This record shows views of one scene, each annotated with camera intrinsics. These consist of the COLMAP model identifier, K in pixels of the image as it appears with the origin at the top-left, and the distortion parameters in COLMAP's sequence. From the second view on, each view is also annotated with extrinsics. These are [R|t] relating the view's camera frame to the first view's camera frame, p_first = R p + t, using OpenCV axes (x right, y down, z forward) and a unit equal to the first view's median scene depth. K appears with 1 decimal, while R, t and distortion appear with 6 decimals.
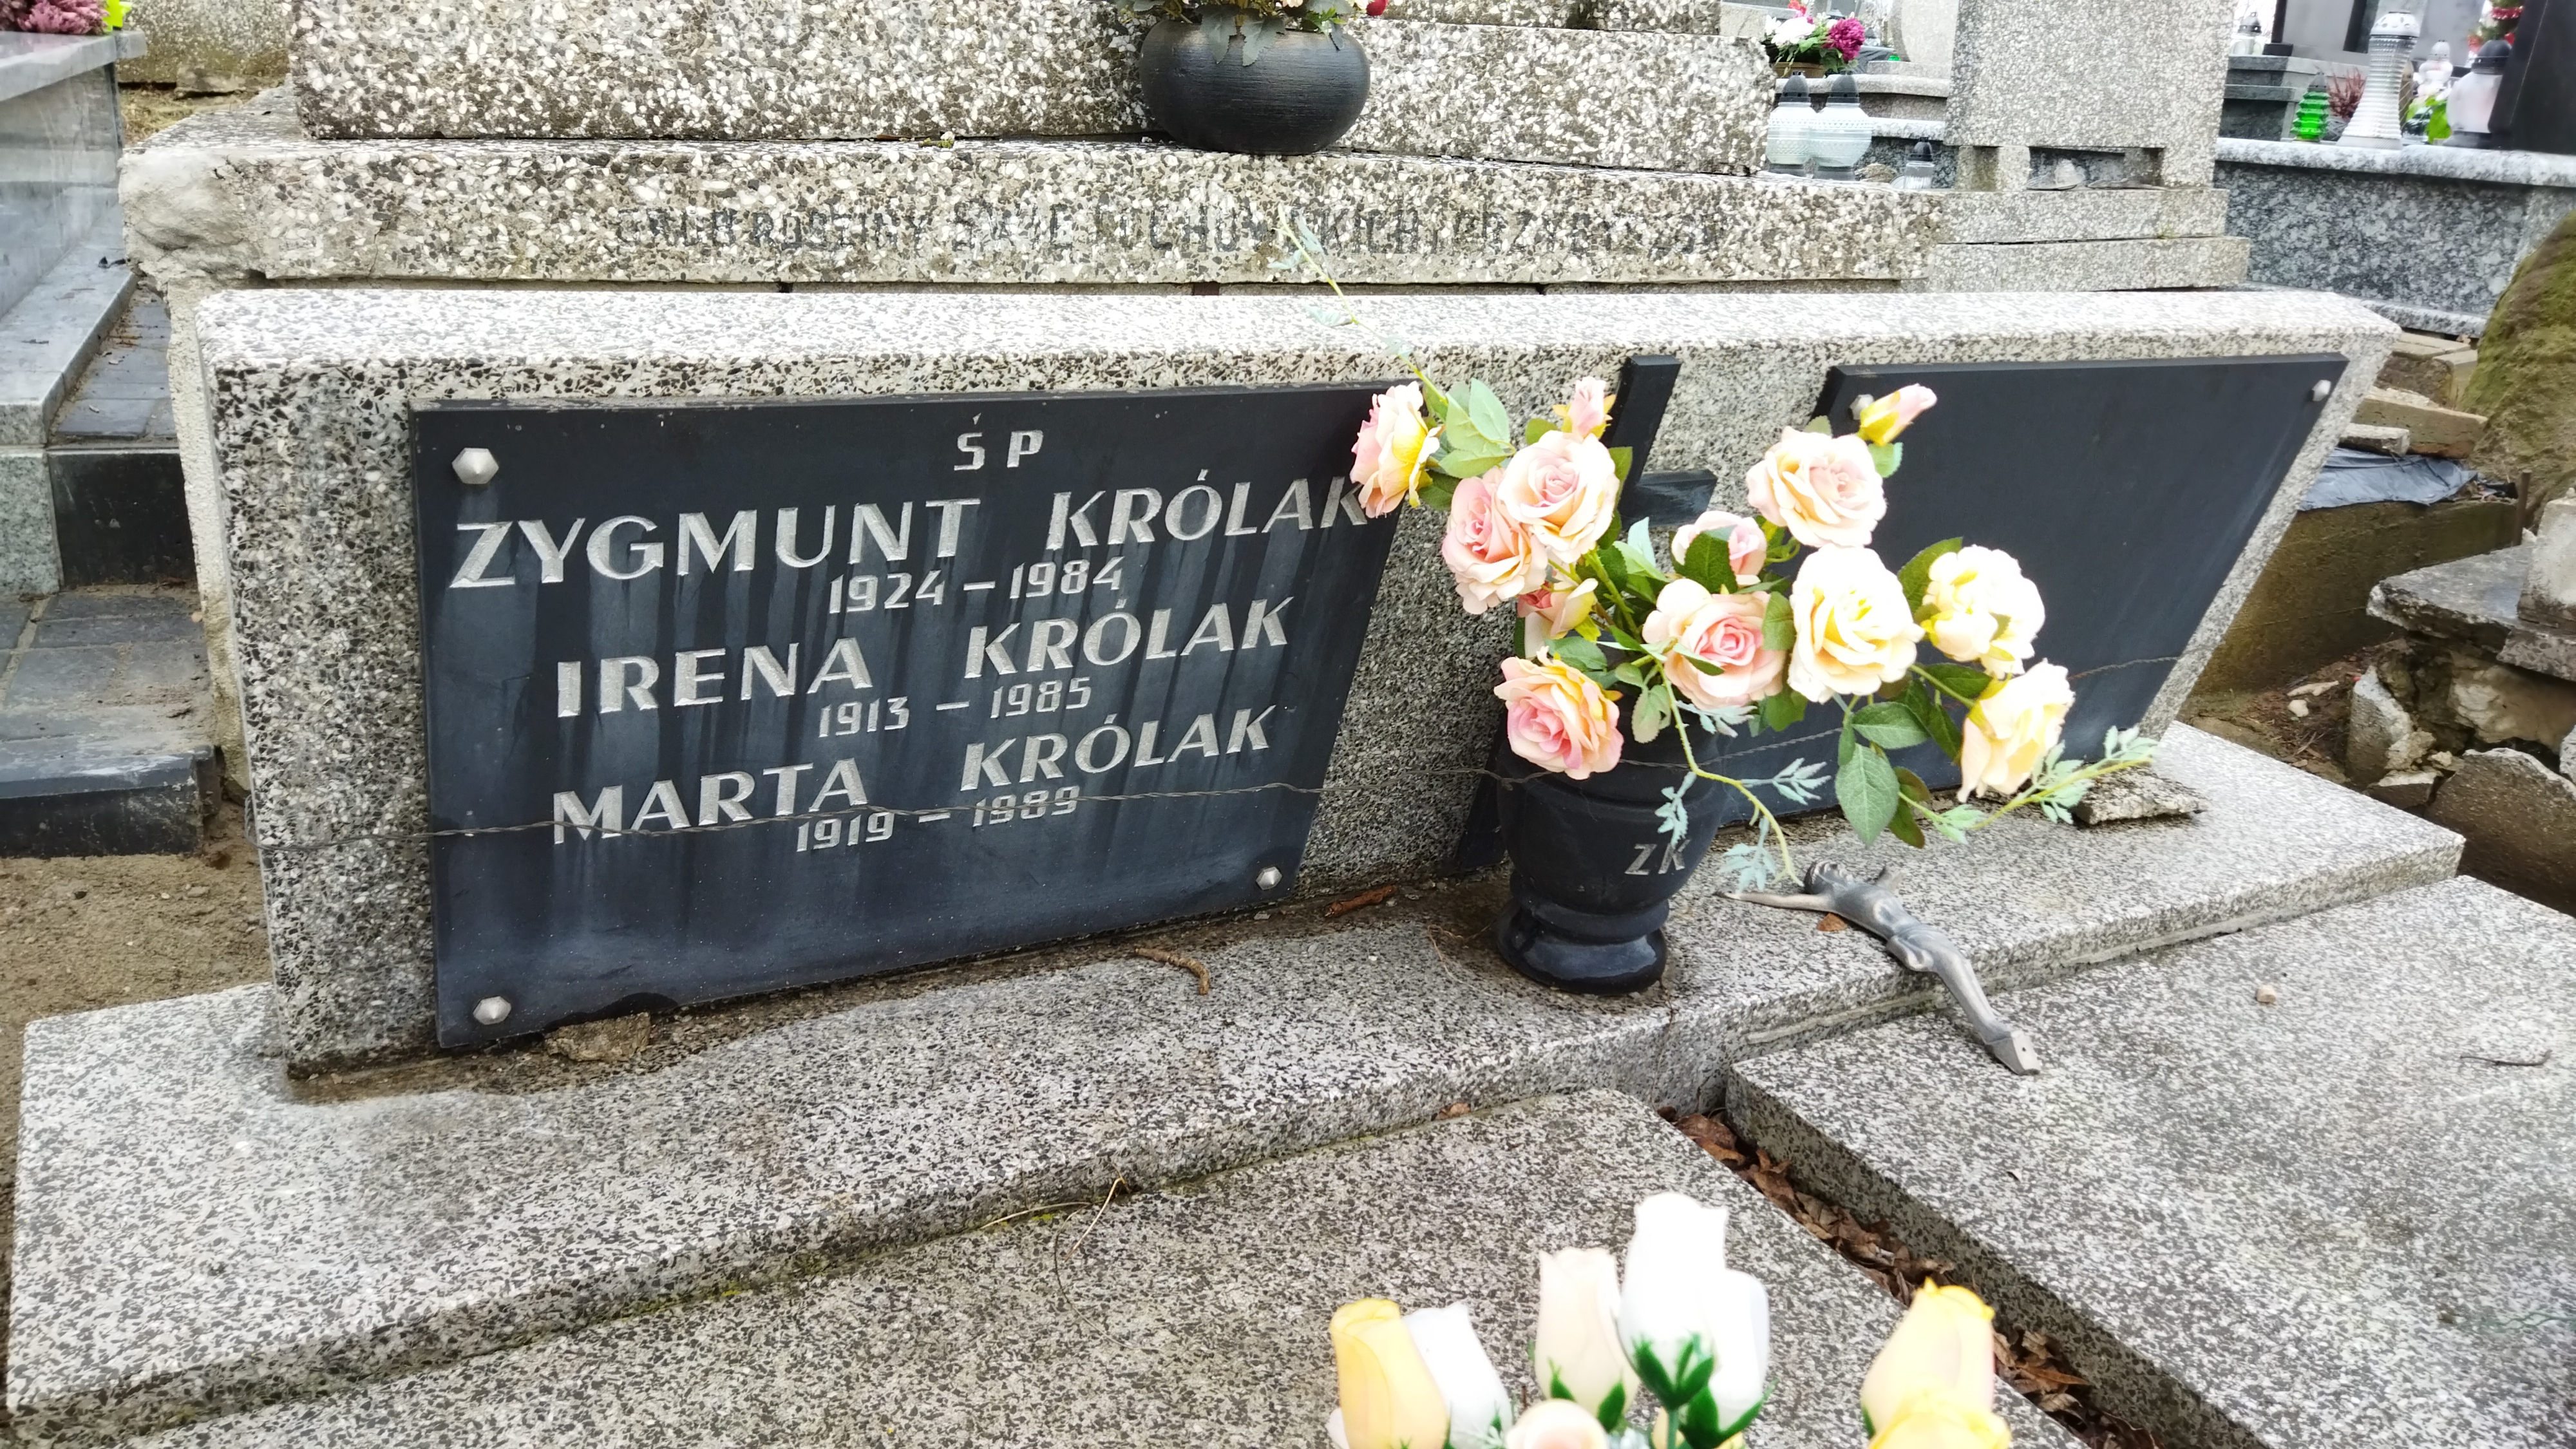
lens RADIAL K [[1872.7, 0, 1280.0], [0, 1872.7, 708.5], [0, 0, 1]] dist [0.094605, -0.150848]
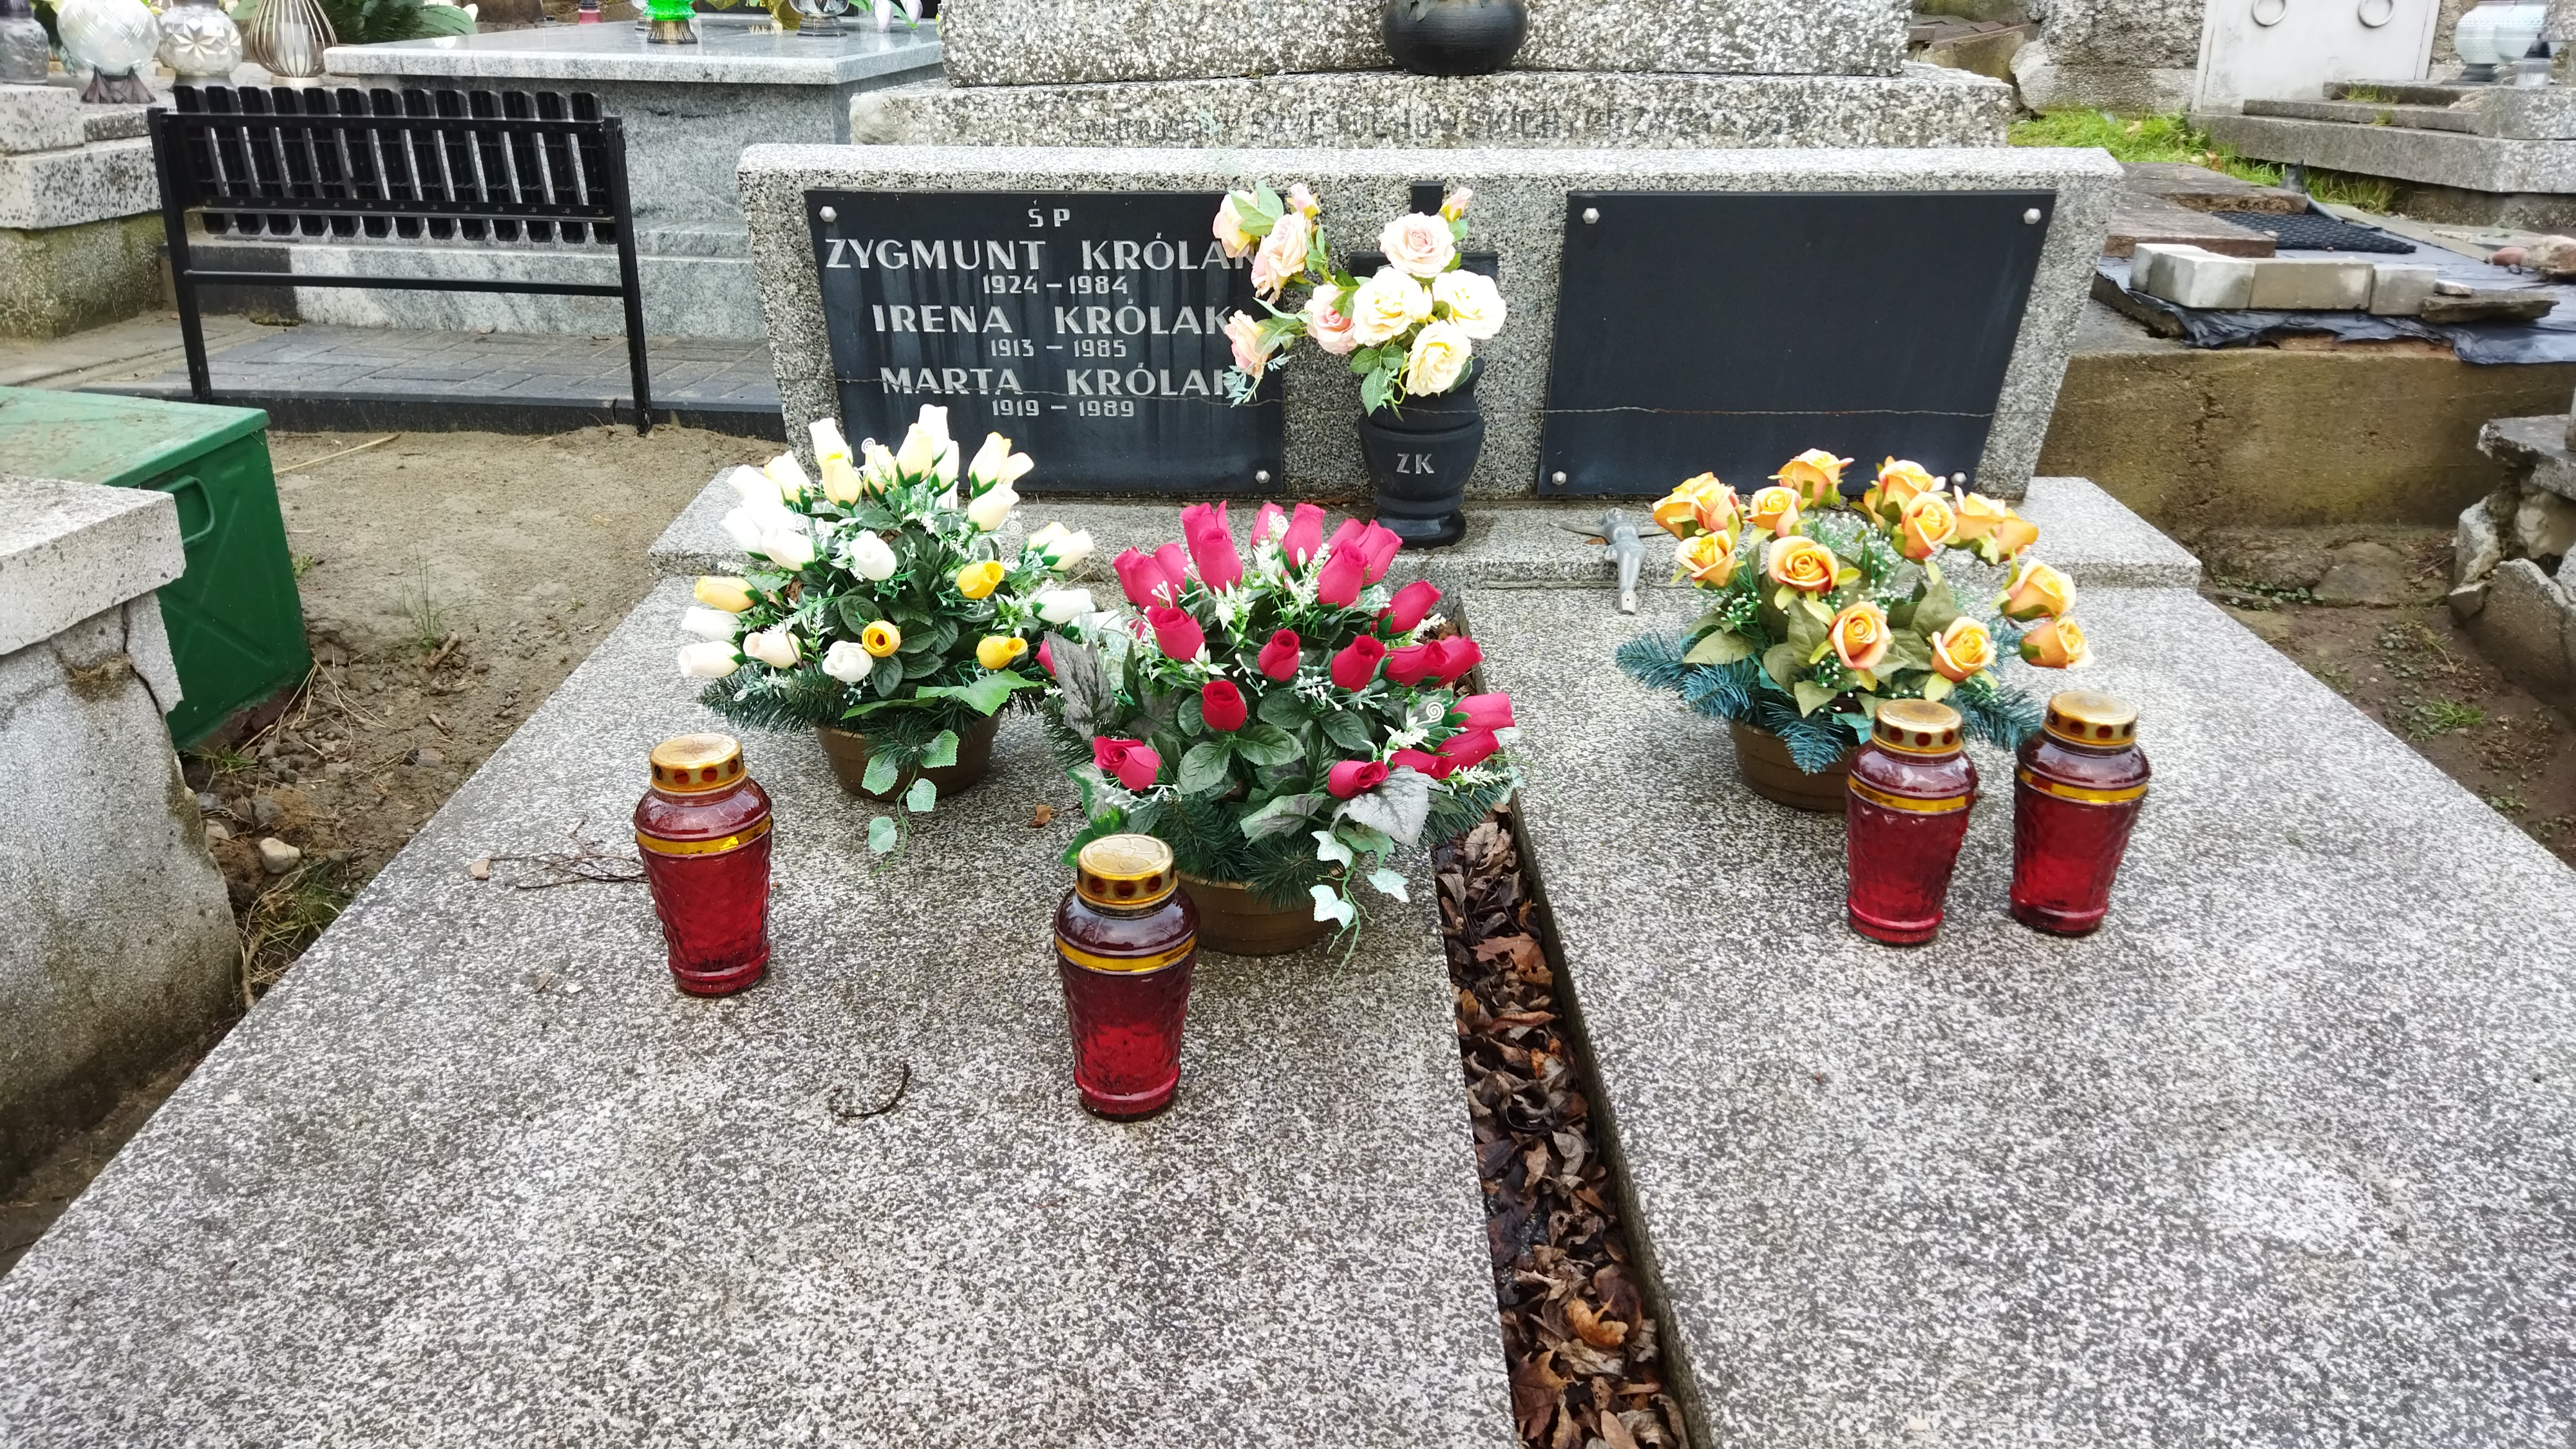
lens RADIAL K [[1872.7, 0, 1280.0], [0, 1872.7, 708.5], [0, 0, 1]] dist [0.094605, -0.150848]
pose [[0.869527, 0.122355, -0.478489, 0.728551], [-0.108388, 0.992483, 0.056822, 0.167031], [0.481845, 0.002454, 0.876253, -0.480534]]
